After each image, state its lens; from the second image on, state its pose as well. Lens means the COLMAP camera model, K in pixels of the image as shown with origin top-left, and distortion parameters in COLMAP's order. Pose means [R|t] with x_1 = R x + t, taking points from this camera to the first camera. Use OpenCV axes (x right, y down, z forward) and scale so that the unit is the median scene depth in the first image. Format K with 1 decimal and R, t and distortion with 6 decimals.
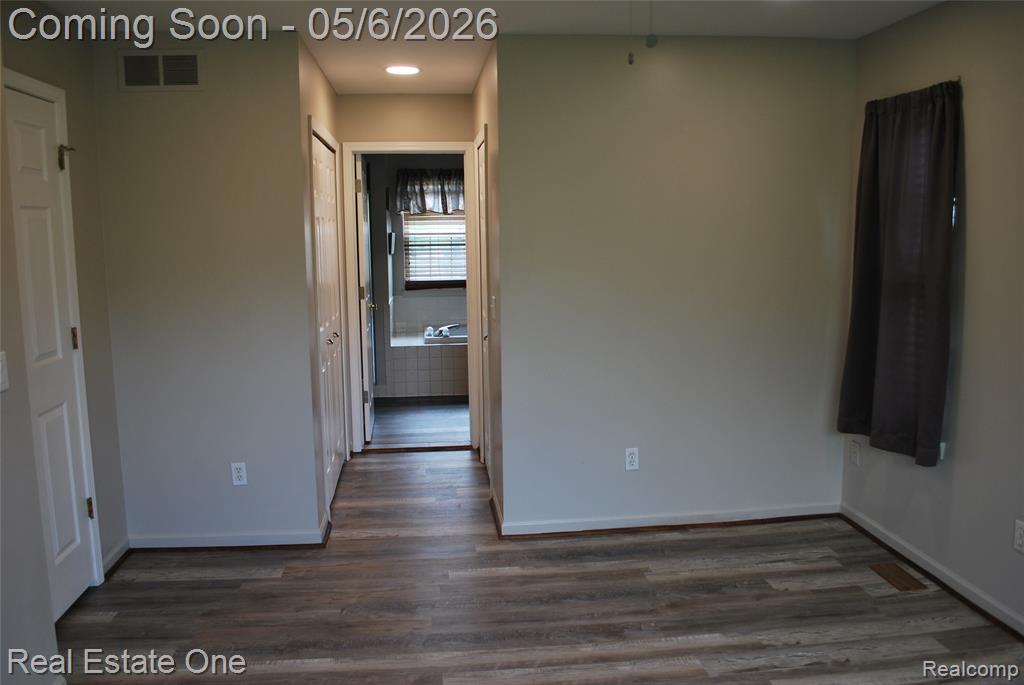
lens RADIAL K [[803.8, 0, 509.7], [0, 803.8, 344.3], [0, 0, 1]] dist [-0.077801, 0.002461]
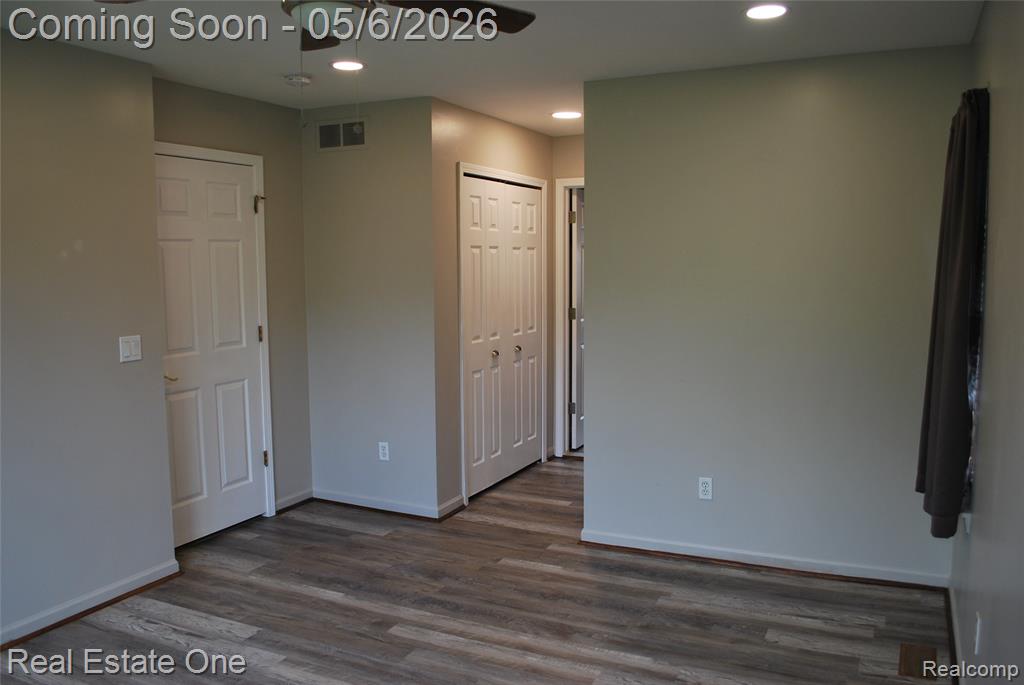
lens RADIAL K [[803.8, 0, 519.7], [0, 803.8, 343.4], [0, 0, 1]] dist [-0.077801, 0.002461]
pose [[0.858034, 0.061172, -0.509937, 0.517148], [-0.076307, 0.997046, -0.008792, -0.012301], [0.507893, 0.046456, 0.860167, 0.019589]]
